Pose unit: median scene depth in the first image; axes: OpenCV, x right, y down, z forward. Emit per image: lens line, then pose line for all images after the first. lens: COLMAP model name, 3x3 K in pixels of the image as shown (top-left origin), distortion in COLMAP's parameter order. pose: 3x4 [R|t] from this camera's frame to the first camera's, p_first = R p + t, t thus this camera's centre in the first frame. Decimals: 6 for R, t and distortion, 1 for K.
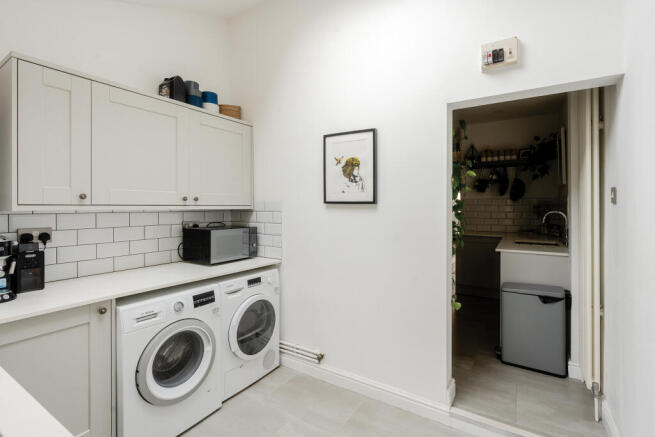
lens RADIAL K [[296.9, 0, 325.2], [0, 296.9, 212.0], [0, 0, 1]] dist [-0.011258, -0.000450]
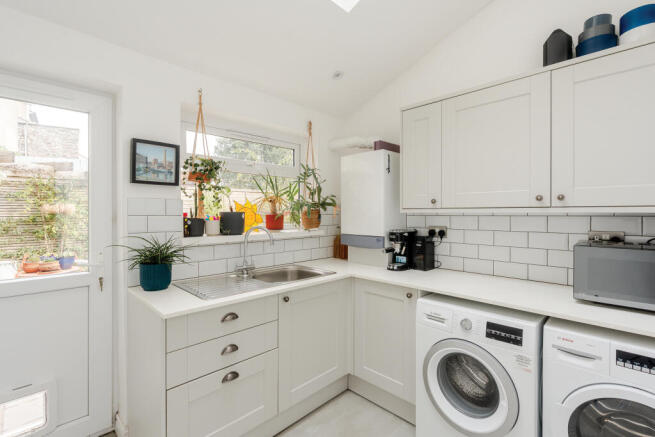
lens RADIAL K [[296.9, 0, 324.8], [0, 296.9, 214.9], [0, 0, 1]] dist [-0.011258, -0.000450]
pose [[-0.196965, 0.011781, -0.980340, 0.385826], [-0.011780, 0.999827, 0.014382, -0.007752], [0.980340, 0.014381, -0.196792, 0.680013]]
